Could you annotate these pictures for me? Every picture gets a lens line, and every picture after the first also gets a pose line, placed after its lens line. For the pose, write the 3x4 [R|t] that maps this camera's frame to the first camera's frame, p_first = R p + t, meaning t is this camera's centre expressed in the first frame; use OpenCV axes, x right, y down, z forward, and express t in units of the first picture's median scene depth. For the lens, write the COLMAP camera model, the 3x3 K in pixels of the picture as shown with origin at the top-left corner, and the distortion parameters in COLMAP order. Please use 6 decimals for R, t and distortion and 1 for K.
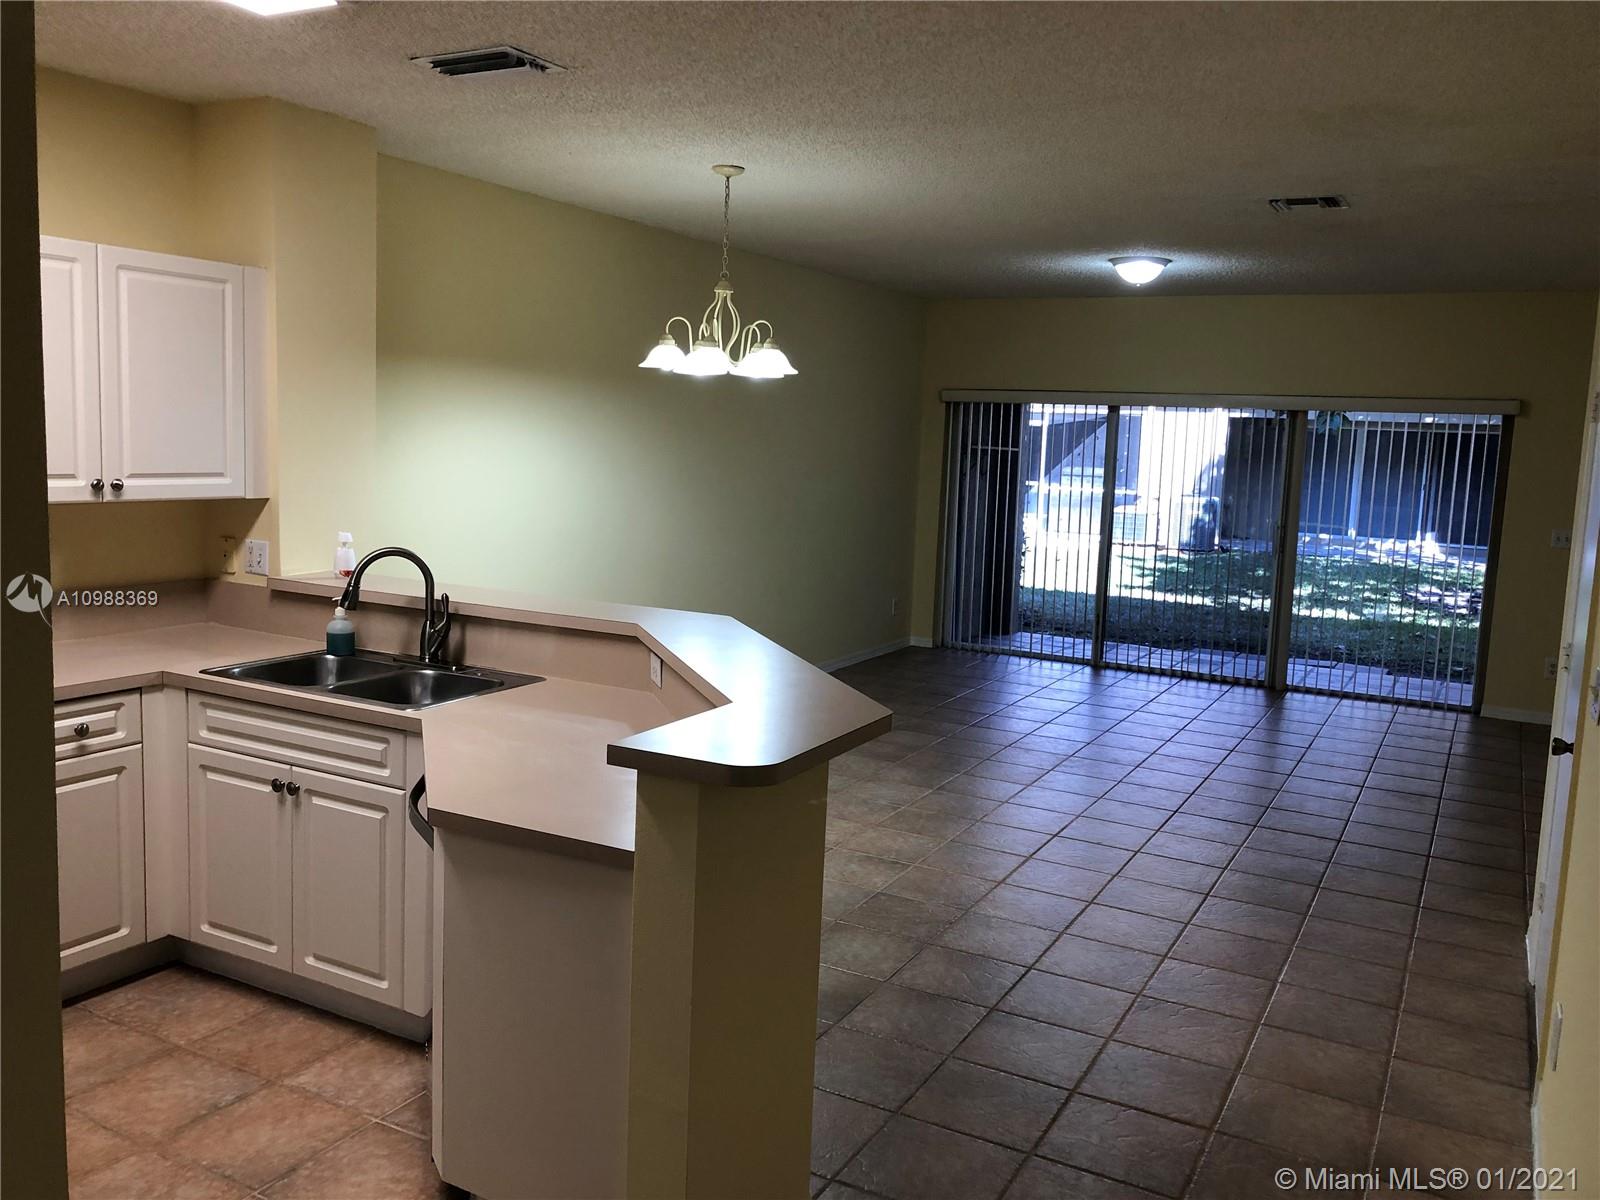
lens RADIAL K [[1302.1, 0, 797.6], [0, 1302.1, 604.2], [0, 0, 1]] dist [0.040978, -0.041612]
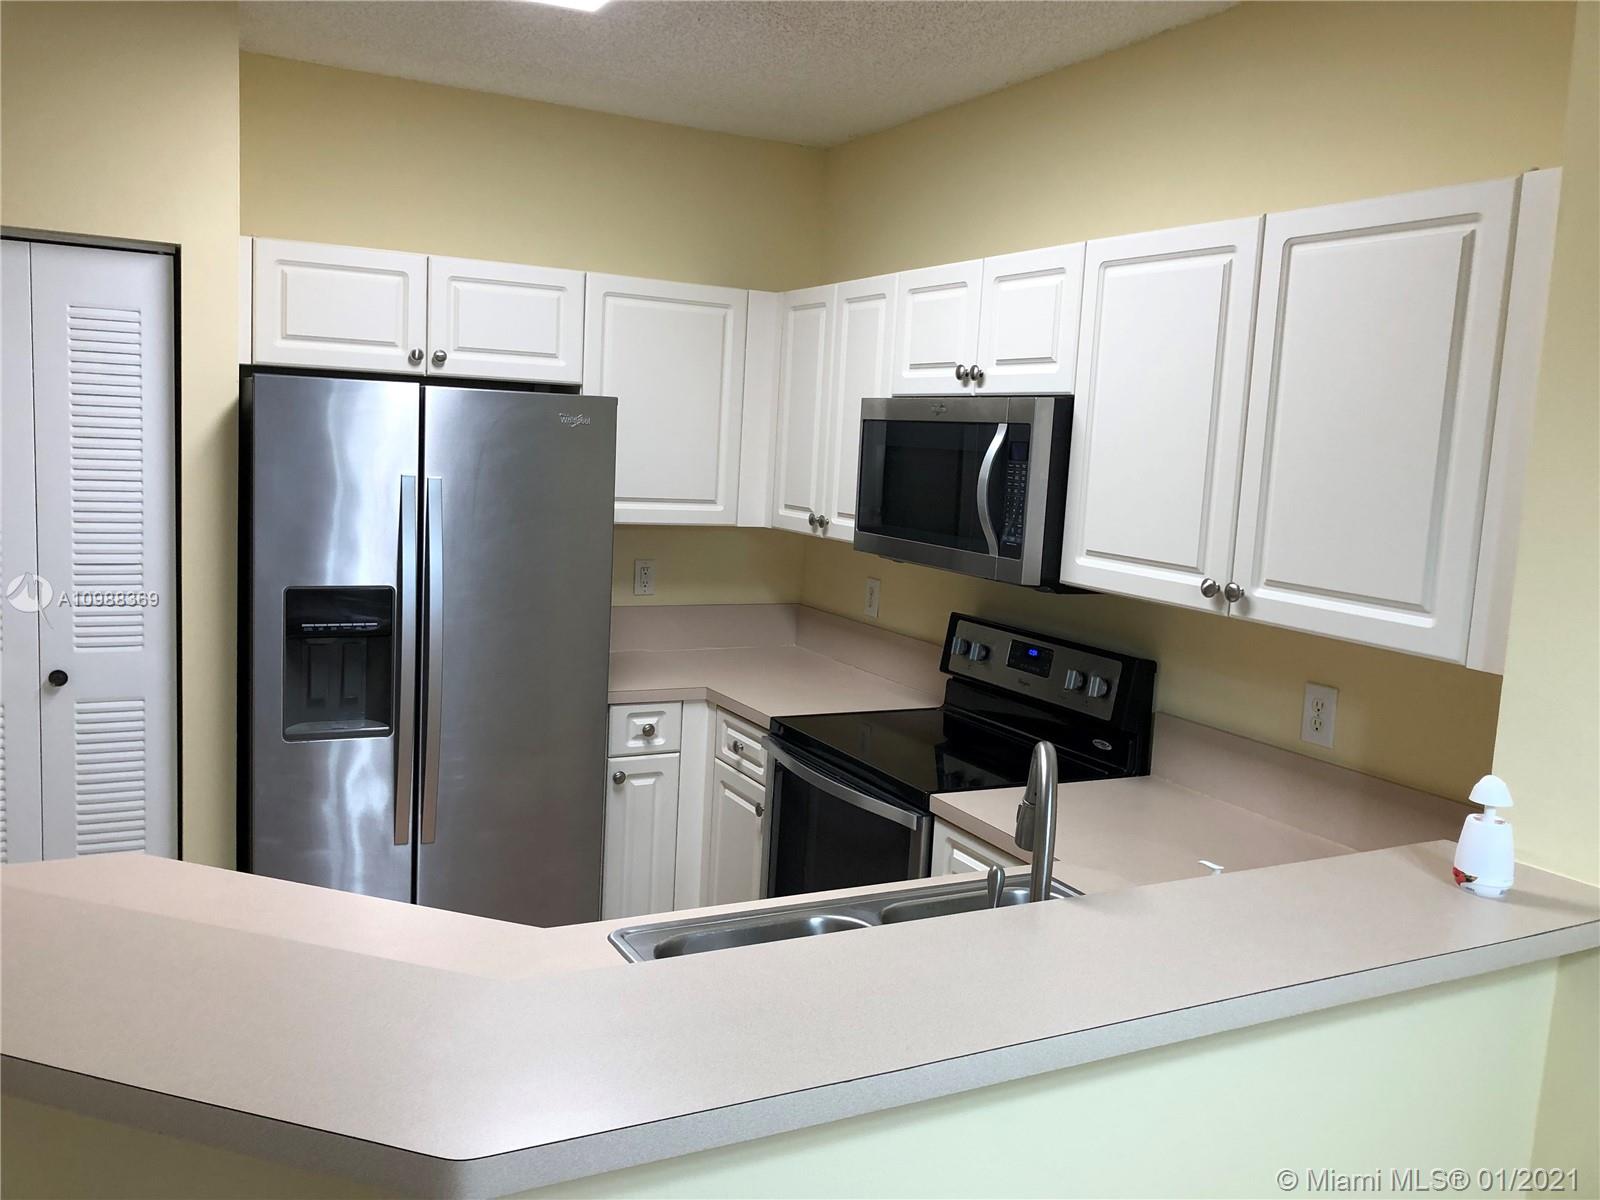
lens RADIAL K [[1302.1, 0, 786.9], [0, 1302.1, 592.4], [0, 0, 1]] dist [0.040978, -0.041612]
pose [[-0.562072, 0.034935, -0.826350, 0.061122], [-0.182319, 0.969298, 0.164989, -0.075977], [0.806743, 0.243395, -0.538446, 0.567460]]
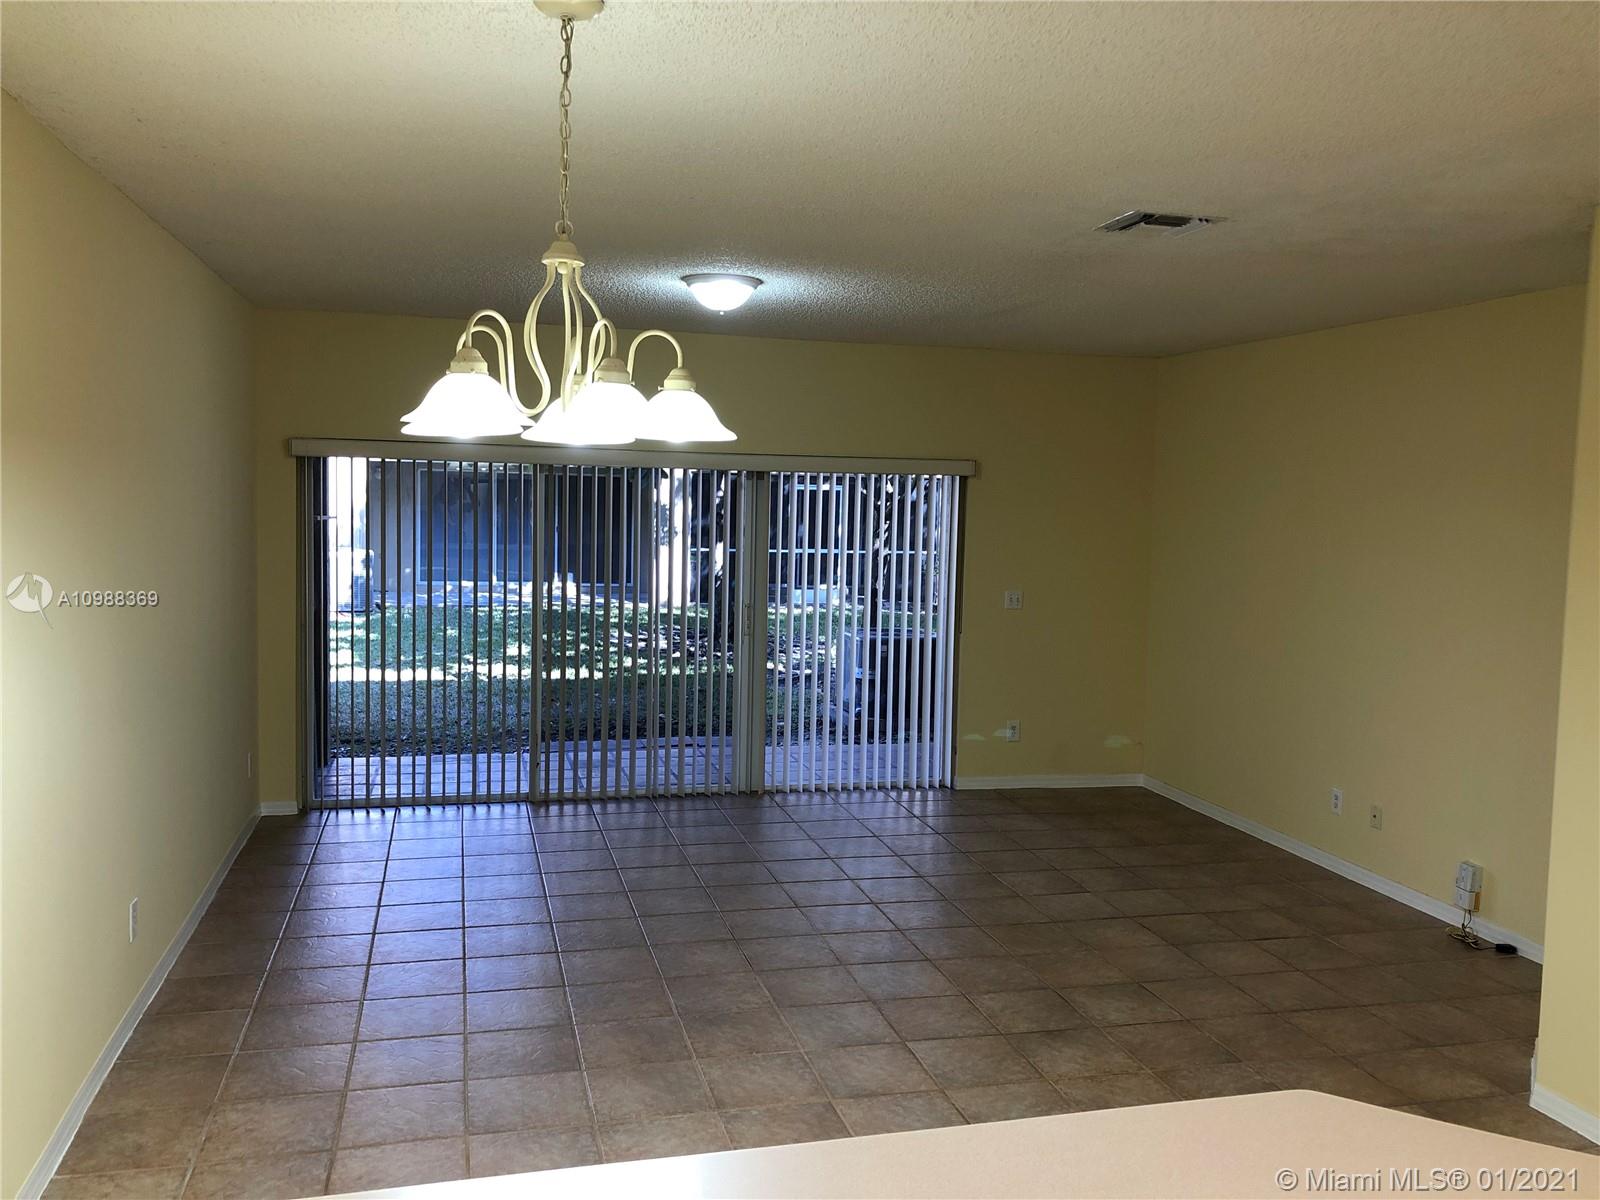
lens RADIAL K [[1302.1, 0, 789.9], [0, 1302.1, 588.1], [0, 0, 1]] dist [0.040978, -0.041612]
pose [[0.741098, -0.070210, 0.667716, -0.202867], [0.096803, 0.995300, -0.002786, -0.073820], [-0.664382, 0.066702, 0.744411, 0.390221]]
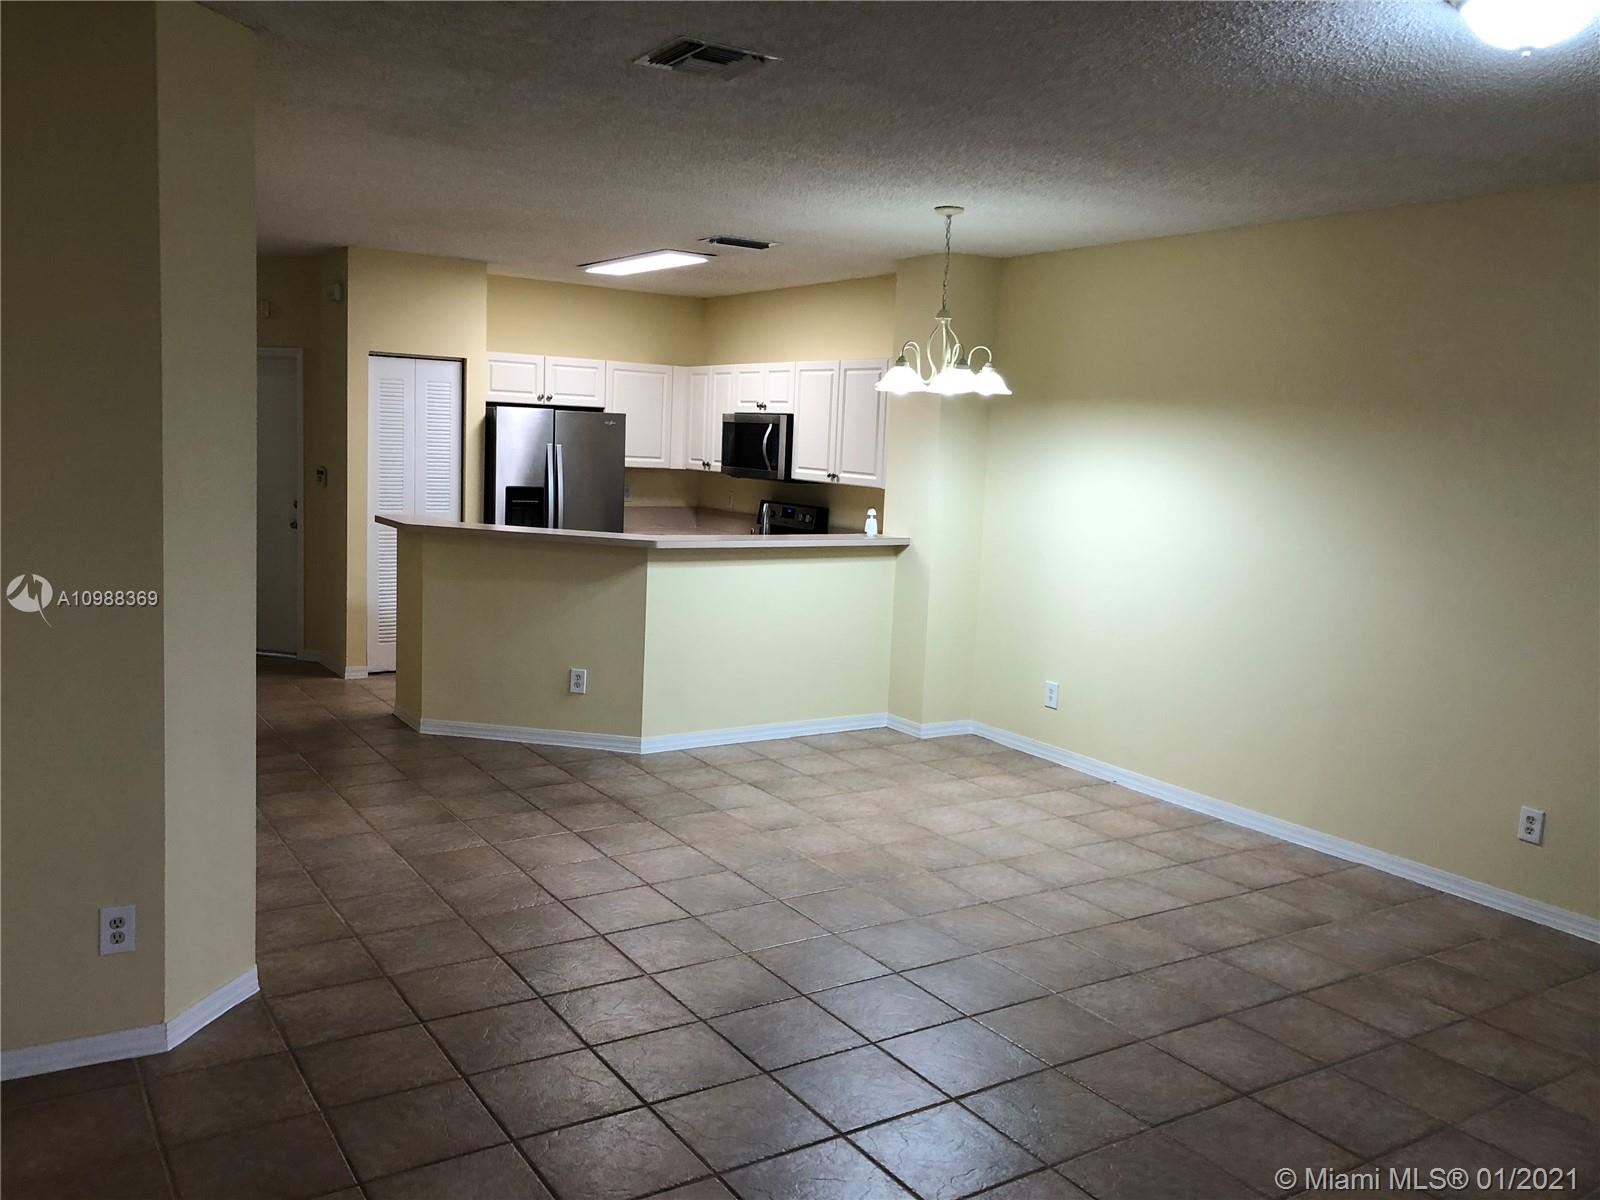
lens RADIAL K [[1302.1, 0, 801.0], [0, 1302.1, 595.9], [0, 0, 1]] dist [0.040978, -0.041612]
pose [[-0.477350, 0.045400, -0.877540, 0.642159], [-0.181039, 0.972158, 0.148773, -0.098436], [0.859862, 0.229886, -0.455840, 0.941609]]
